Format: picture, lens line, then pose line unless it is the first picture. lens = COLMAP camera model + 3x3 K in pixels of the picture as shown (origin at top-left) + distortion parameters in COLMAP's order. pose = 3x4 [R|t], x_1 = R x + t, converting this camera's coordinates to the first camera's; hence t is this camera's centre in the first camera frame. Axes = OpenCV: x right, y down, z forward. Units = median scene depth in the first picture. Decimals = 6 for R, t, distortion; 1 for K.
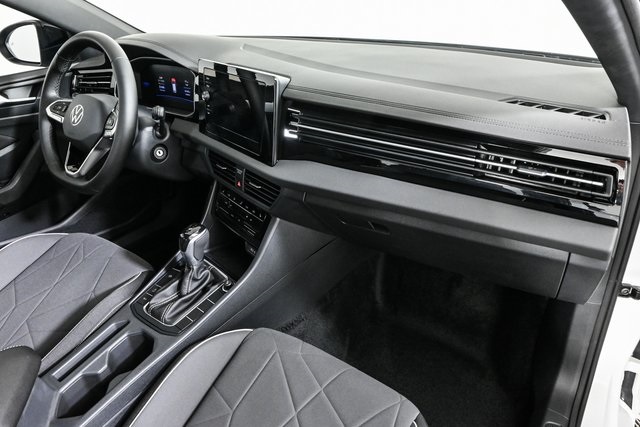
lens RADIAL K [[448.6, 0, 320.0], [0, 448.6, 213.5], [0, 0, 1]] dist [0.000623, 0.001719]
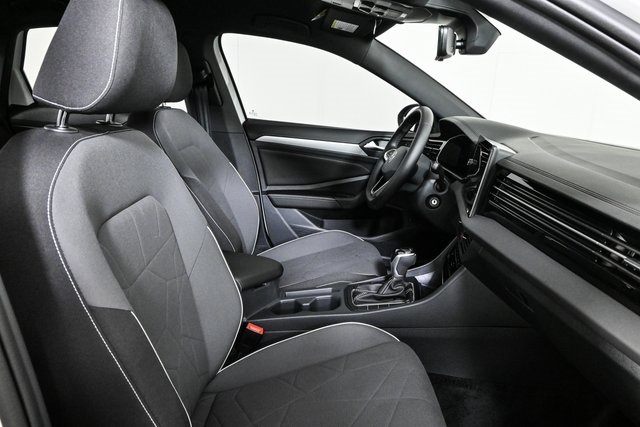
lens RADIAL K [[439.7, 0, 320.0], [0, 439.7, 213.5], [0, 0, 1]] dist [-0.002934, 0.000817]
pose [[0.586219, 0.299120, -0.752911, 0.486644], [-0.476226, 0.879059, -0.021554, 0.089772], [0.655406, 0.371191, 0.657769, -0.012456]]
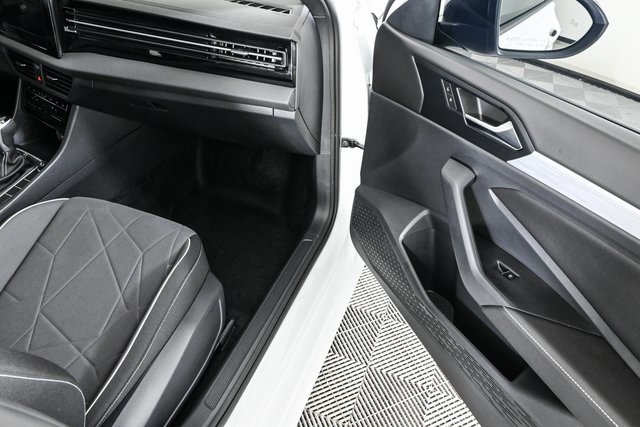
lens RADIAL K [[439.7, 0, 320.0], [0, 439.7, 213.5], [0, 0, 1]] dist [-0.002934, 0.000817]
pose [[0.961585, -0.111965, 0.250635, 0.205489], [0.061887, 0.977954, 0.199439, 0.099483], [-0.267440, -0.176267, 0.947315, -0.335433]]
